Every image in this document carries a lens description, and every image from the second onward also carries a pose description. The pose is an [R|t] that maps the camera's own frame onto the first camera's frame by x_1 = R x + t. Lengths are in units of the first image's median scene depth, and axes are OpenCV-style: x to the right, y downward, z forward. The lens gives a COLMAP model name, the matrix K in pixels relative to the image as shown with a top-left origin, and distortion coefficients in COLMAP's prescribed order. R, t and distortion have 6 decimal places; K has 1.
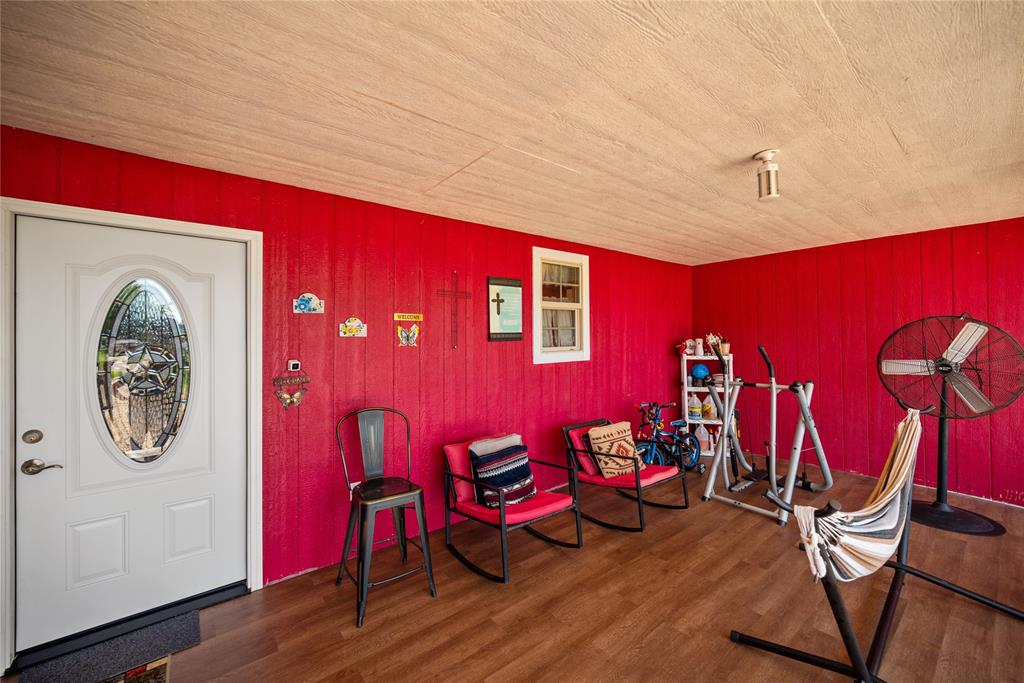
lens RADIAL K [[395.6, 0, 490.3], [0, 395.6, 333.2], [0, 0, 1]] dist [-0.000980, -0.000181]
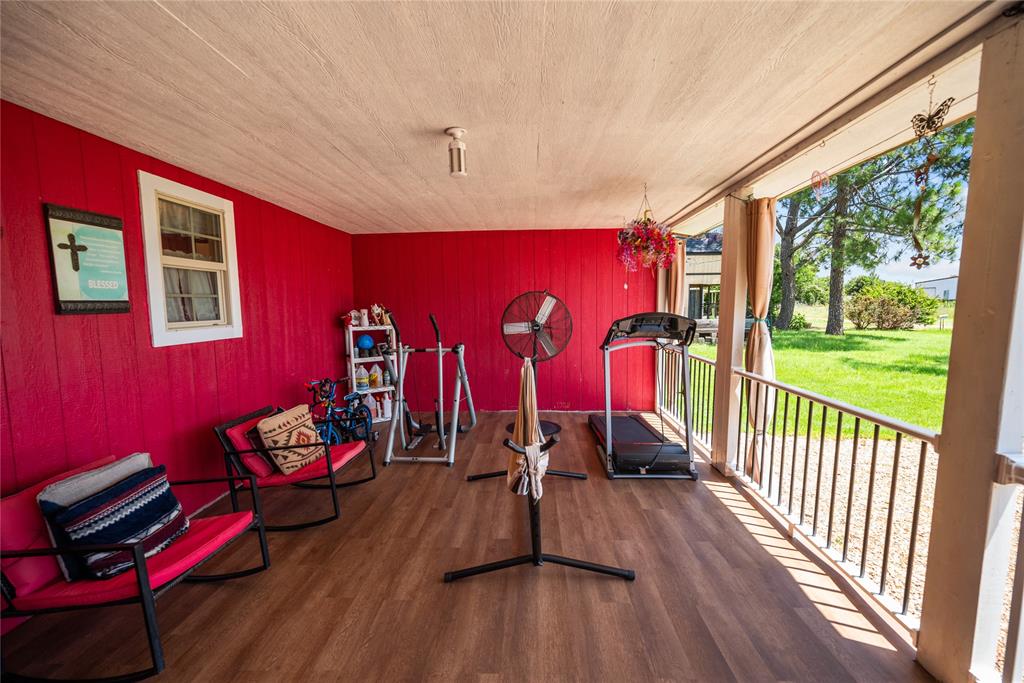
lens RADIAL K [[409.7, 0, 509.2], [0, 409.7, 342.5], [0, 0, 1]] dist [-0.000745, -0.000240]
pose [[0.638667, -0.067010, 0.766560, -0.051537], [-0.002239, 0.996035, 0.088935, 0.007060], [-0.769480, -0.058516, 0.635984, 0.091881]]
